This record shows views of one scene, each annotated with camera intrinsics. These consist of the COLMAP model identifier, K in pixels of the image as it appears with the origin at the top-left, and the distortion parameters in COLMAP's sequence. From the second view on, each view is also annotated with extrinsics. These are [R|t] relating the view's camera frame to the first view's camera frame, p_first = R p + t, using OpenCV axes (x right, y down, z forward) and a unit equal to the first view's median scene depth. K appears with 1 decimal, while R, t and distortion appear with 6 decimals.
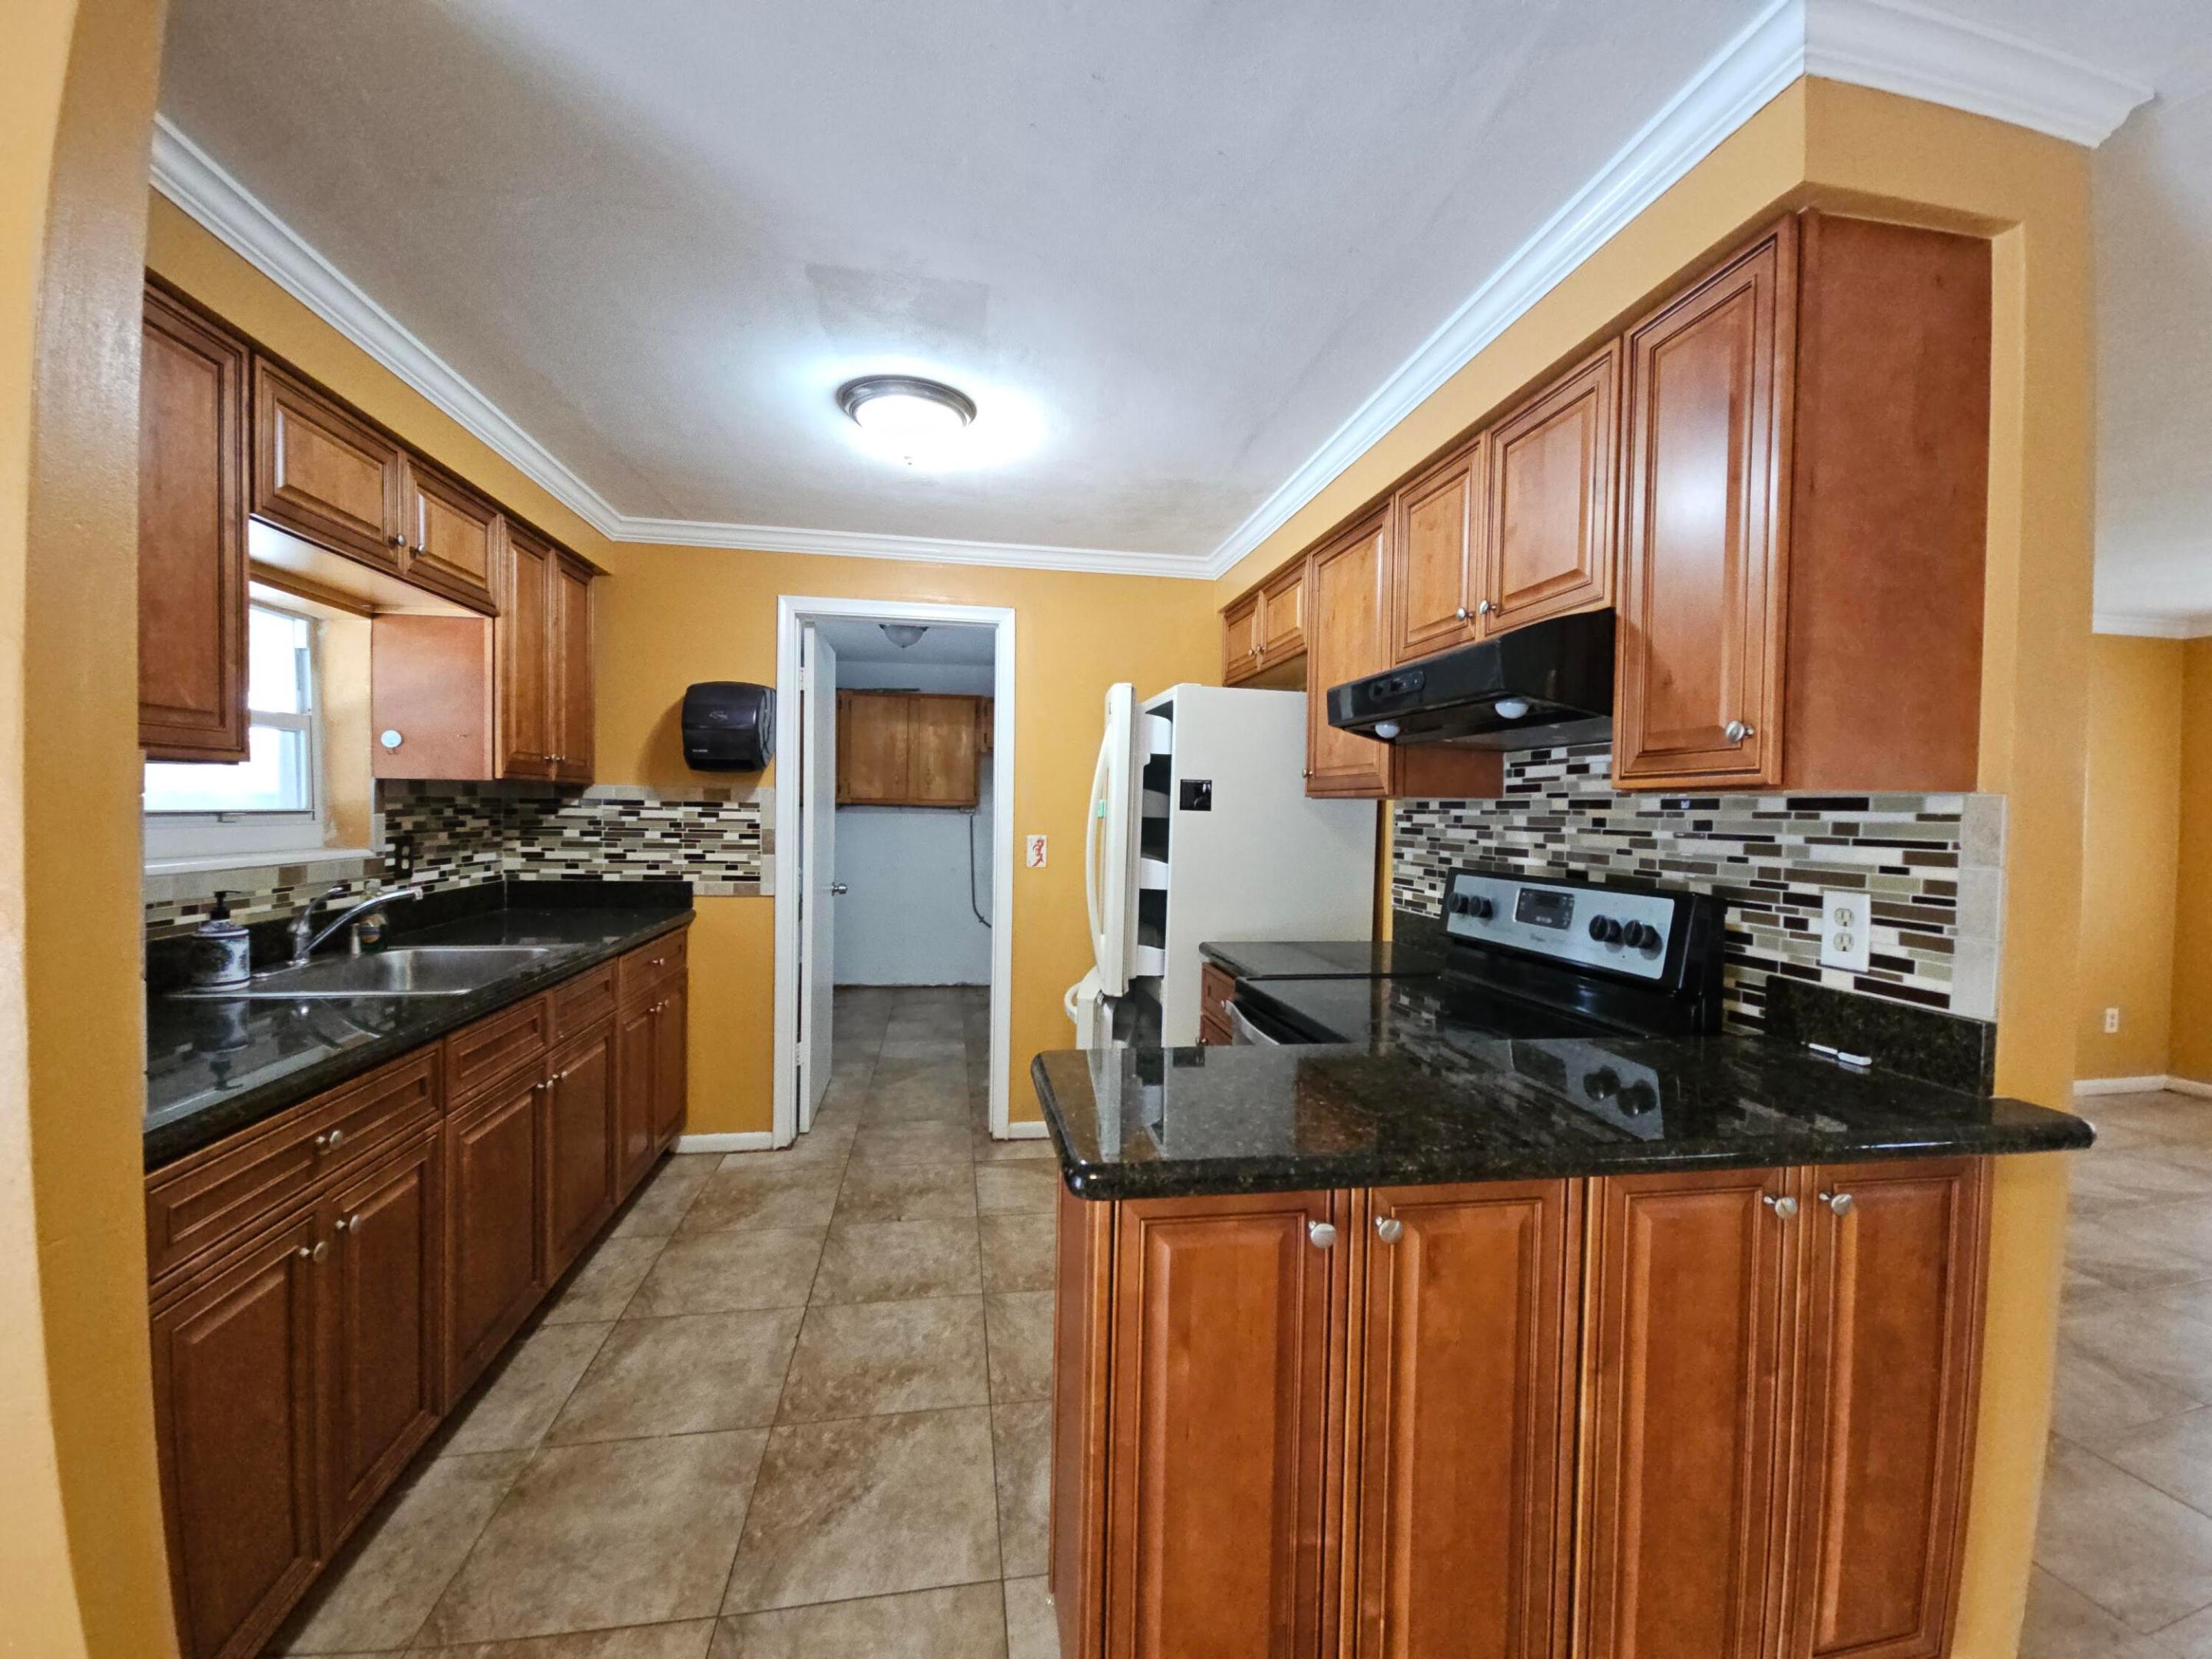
lens RADIAL K [[912.4, 0, 1101.9], [0, 912.4, 839.4], [0, 0, 1]] dist [0.006209, -0.000550]
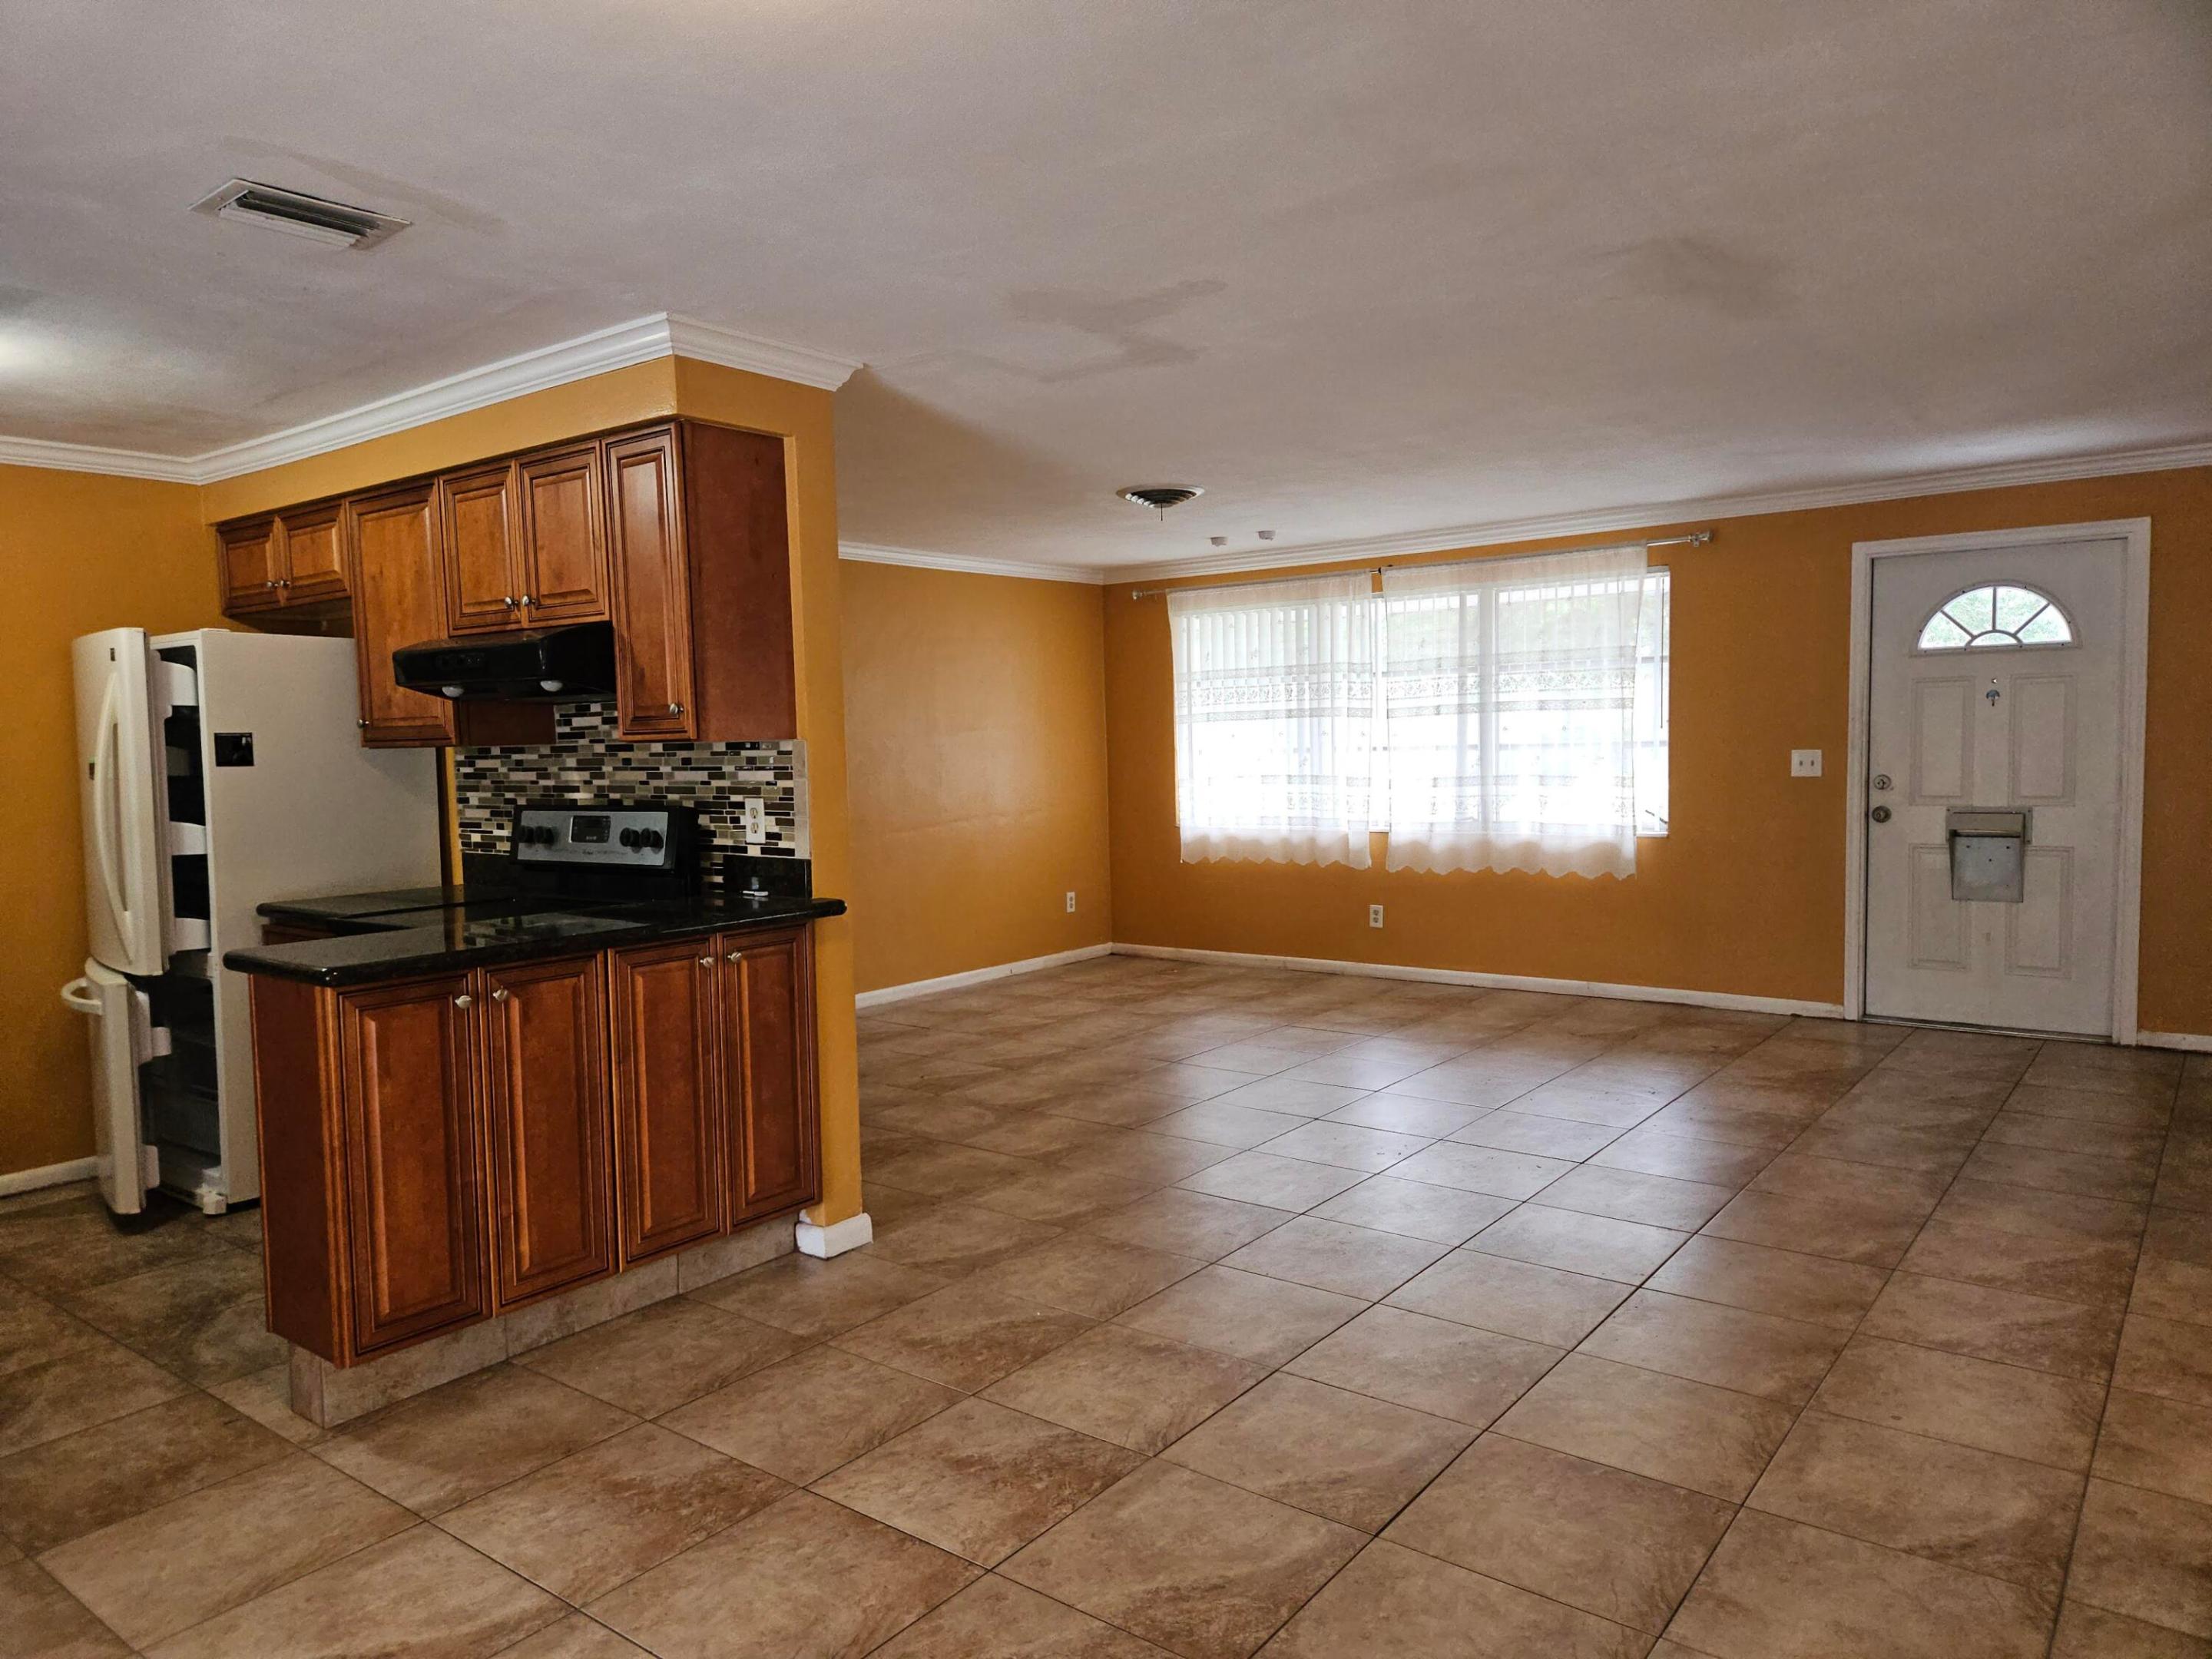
lens RADIAL K [[1473.7, 0, 1108.5], [0, 1473.7, 837.8], [0, 0, 1]] dist [0.018658, -0.016261]
pose [[0.729195, -0.081756, 0.679404, -0.469895], [0.057988, 0.996649, 0.057693, 0.009480], [-0.681844, -0.002672, 0.731492, -1.195770]]
